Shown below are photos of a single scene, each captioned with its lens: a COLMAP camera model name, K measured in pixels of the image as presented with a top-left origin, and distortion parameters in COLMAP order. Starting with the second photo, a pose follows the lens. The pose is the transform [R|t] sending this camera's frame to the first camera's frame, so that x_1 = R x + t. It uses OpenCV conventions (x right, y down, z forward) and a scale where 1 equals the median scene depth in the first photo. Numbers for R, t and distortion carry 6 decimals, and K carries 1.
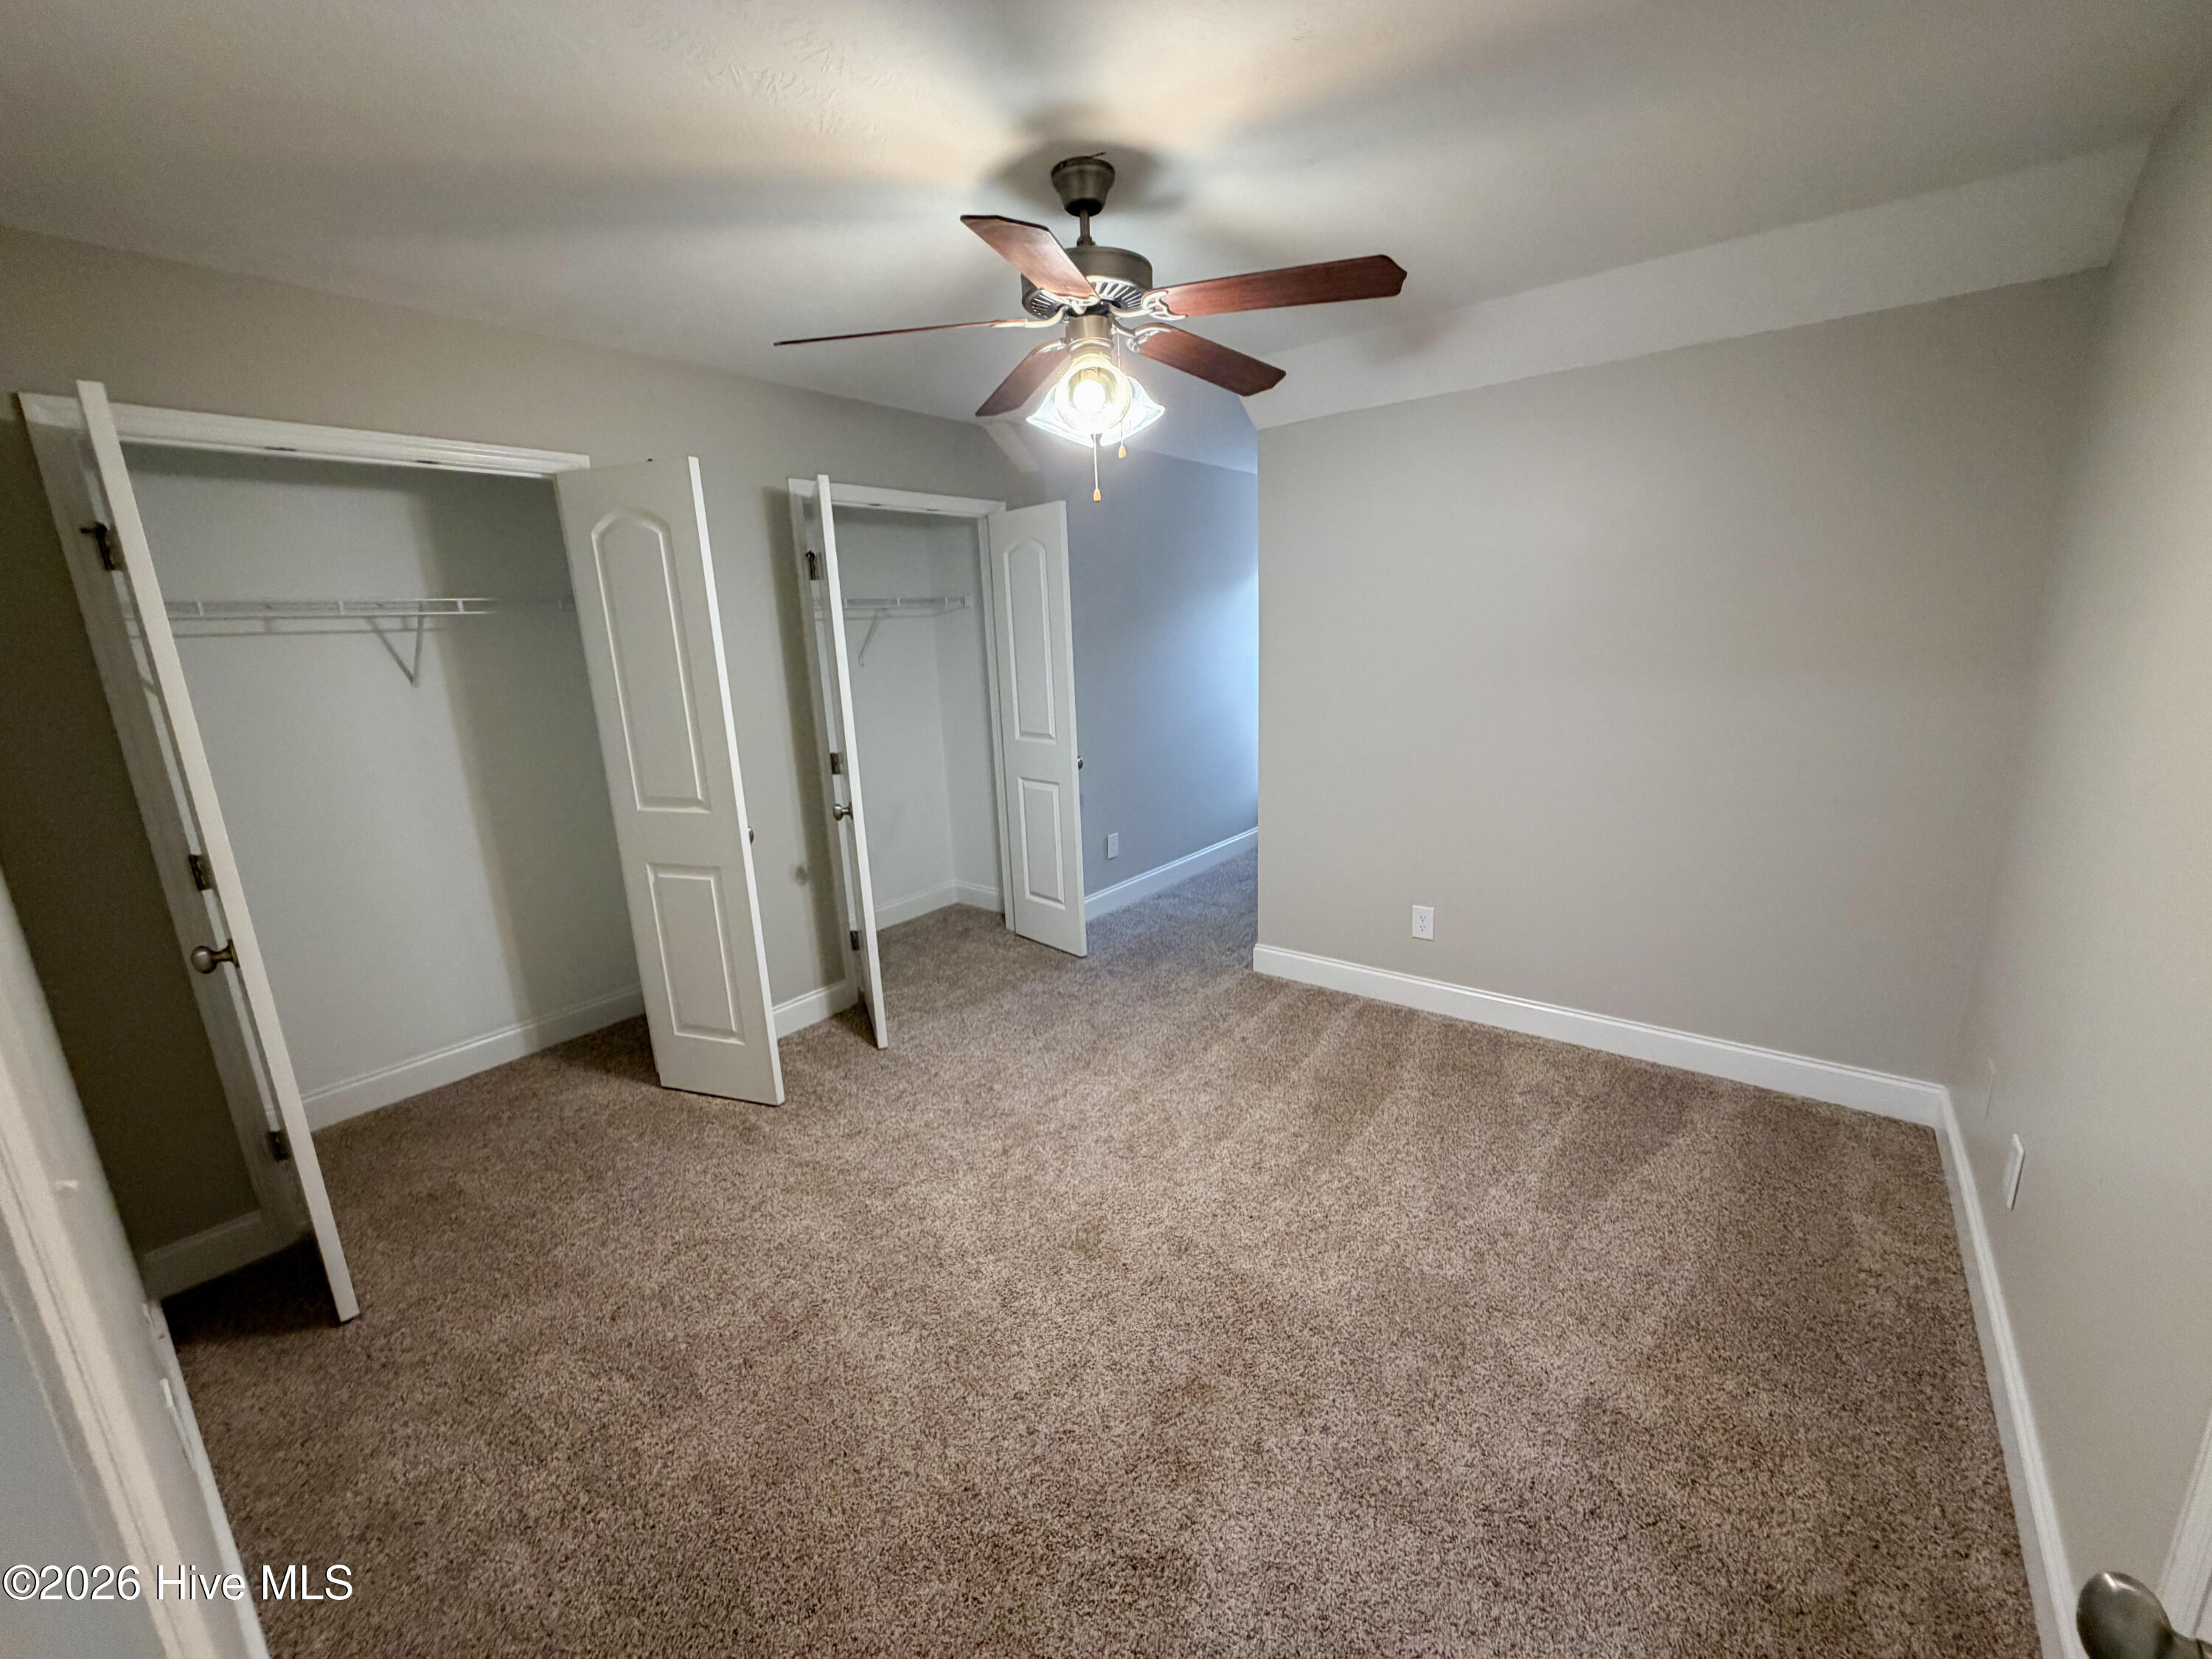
lens RADIAL K [[880.7, 0, 1102.9], [0, 880.7, 839.4], [0, 0, 1]] dist [0.000037, 0.000197]
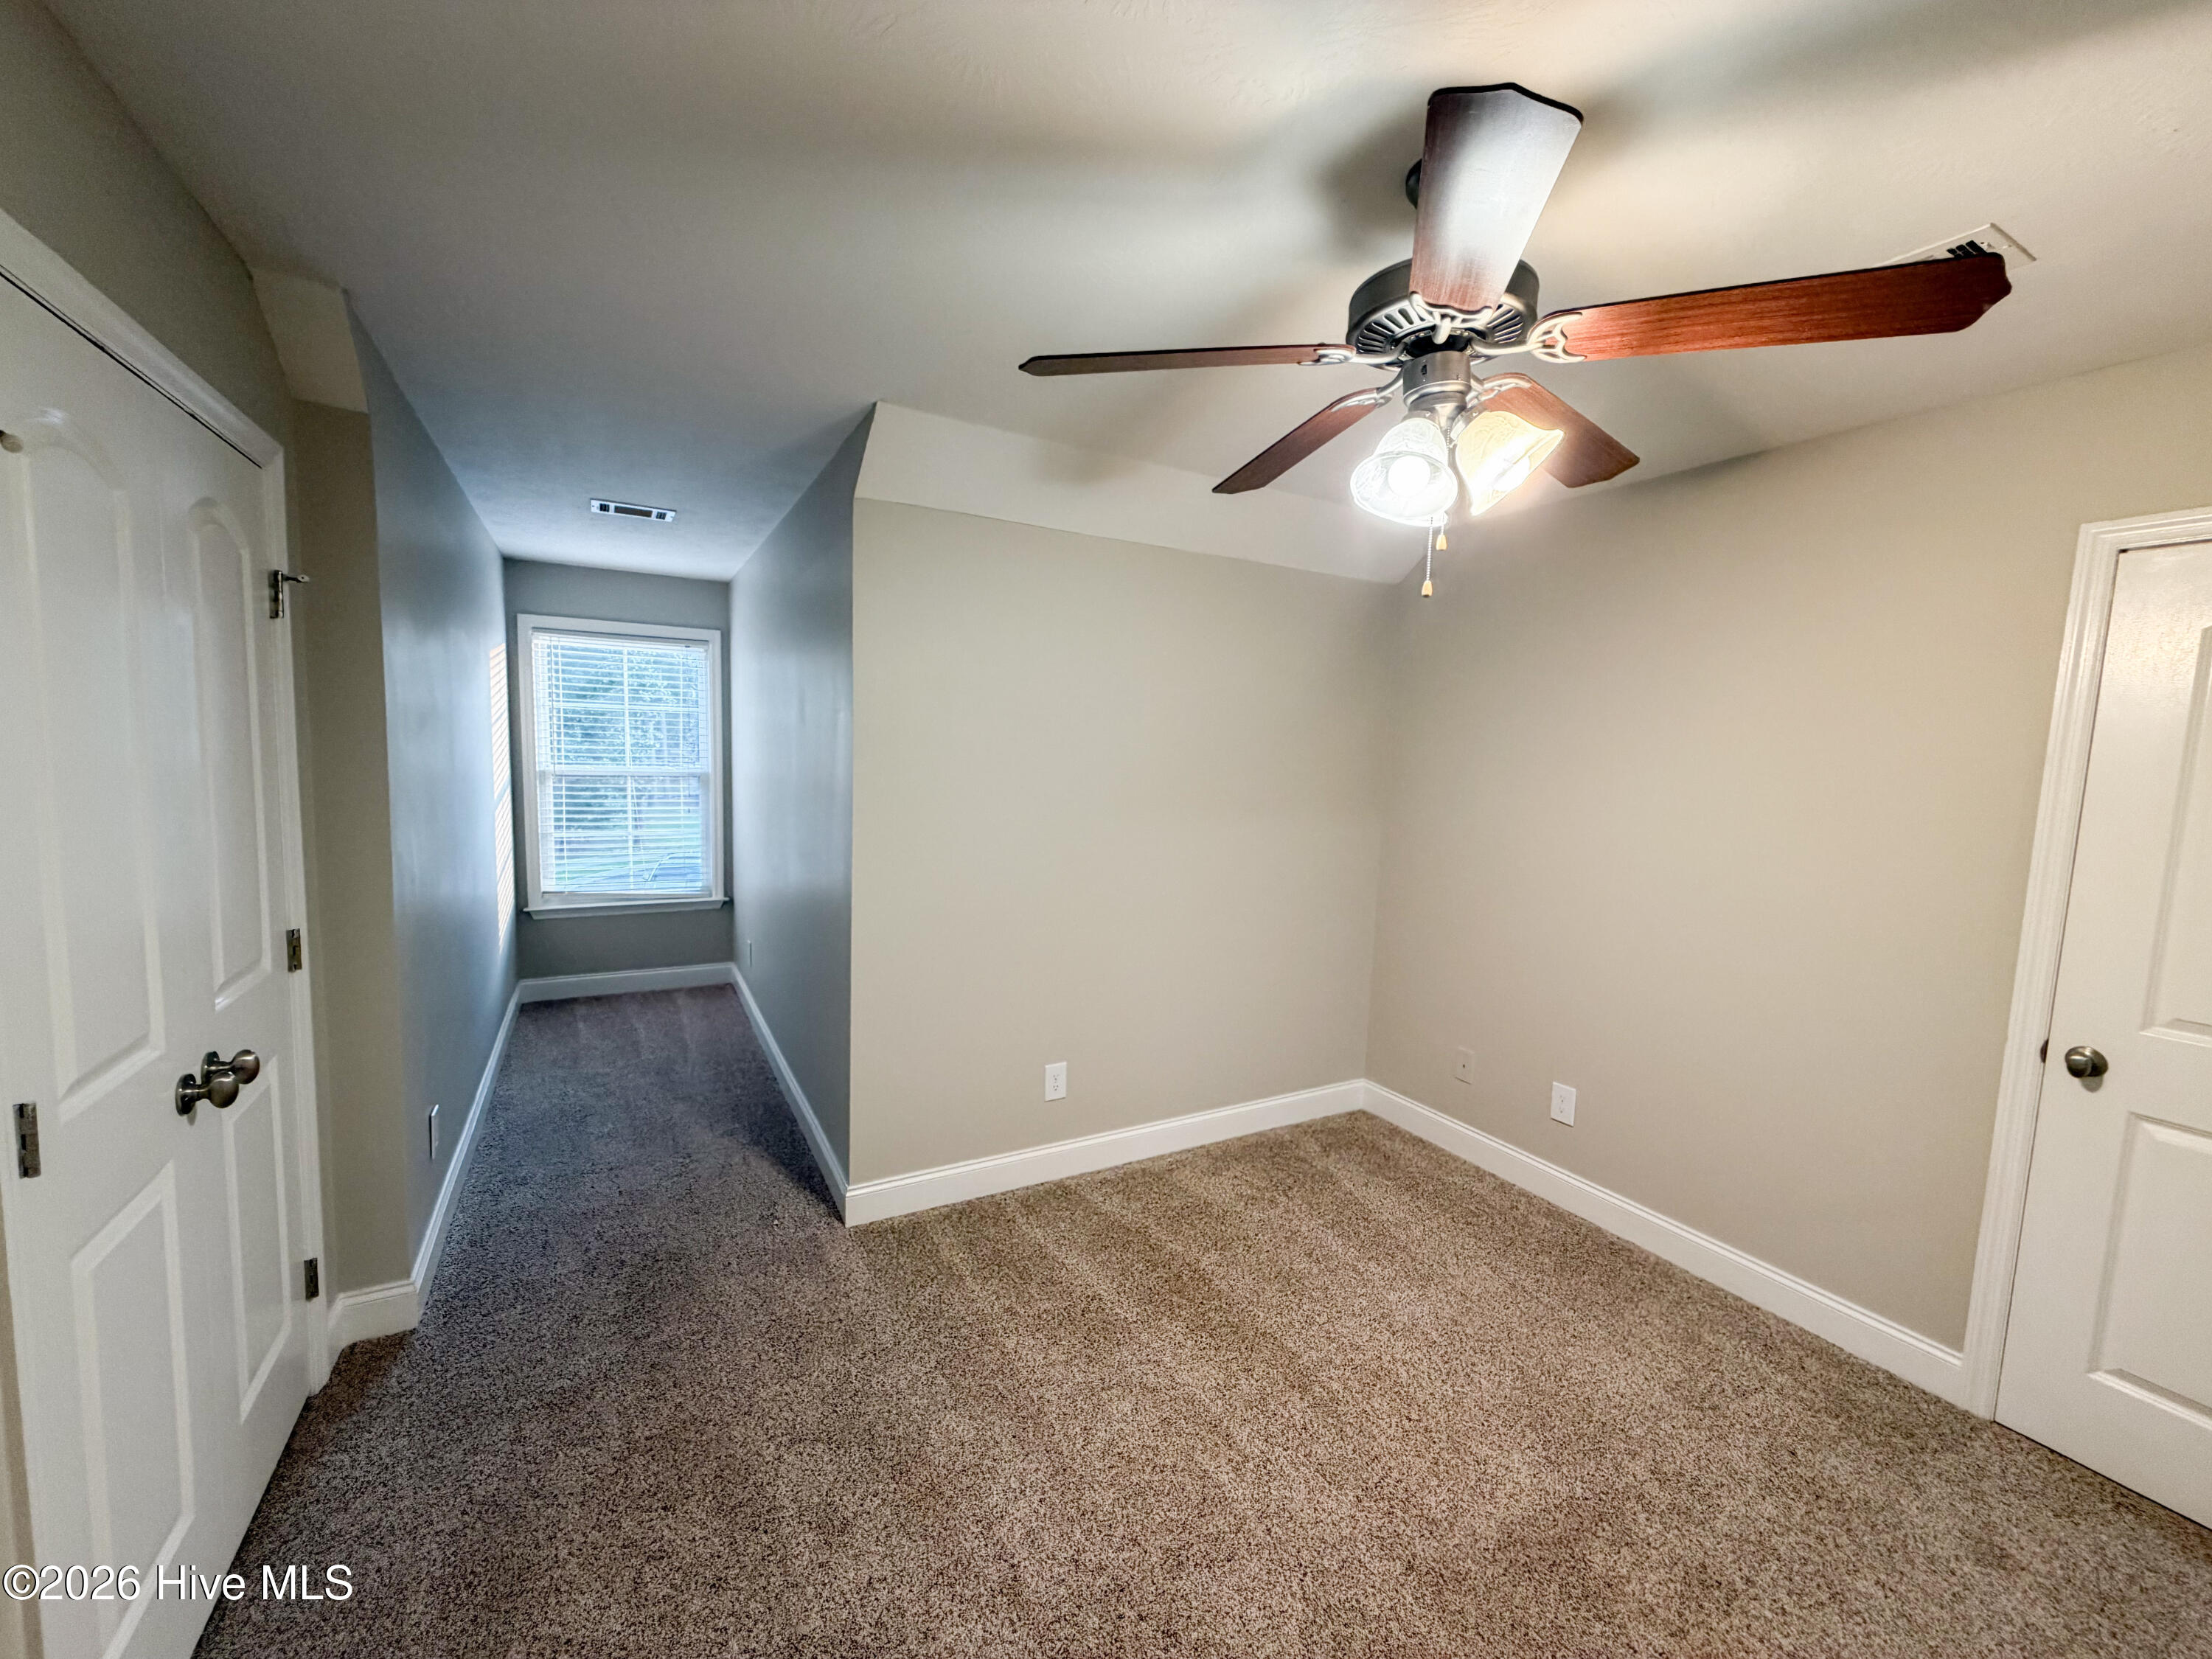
lens RADIAL K [[880.7, 0, 1102.9], [0, 880.7, 839.4], [0, 0, 1]] dist [0.000037, 0.000197]
pose [[0.380362, -0.049689, 0.923502, -0.518366], [0.162056, 0.986687, -0.013658, -0.155492], [-0.910529, 0.154854, 0.383351, 0.640886]]
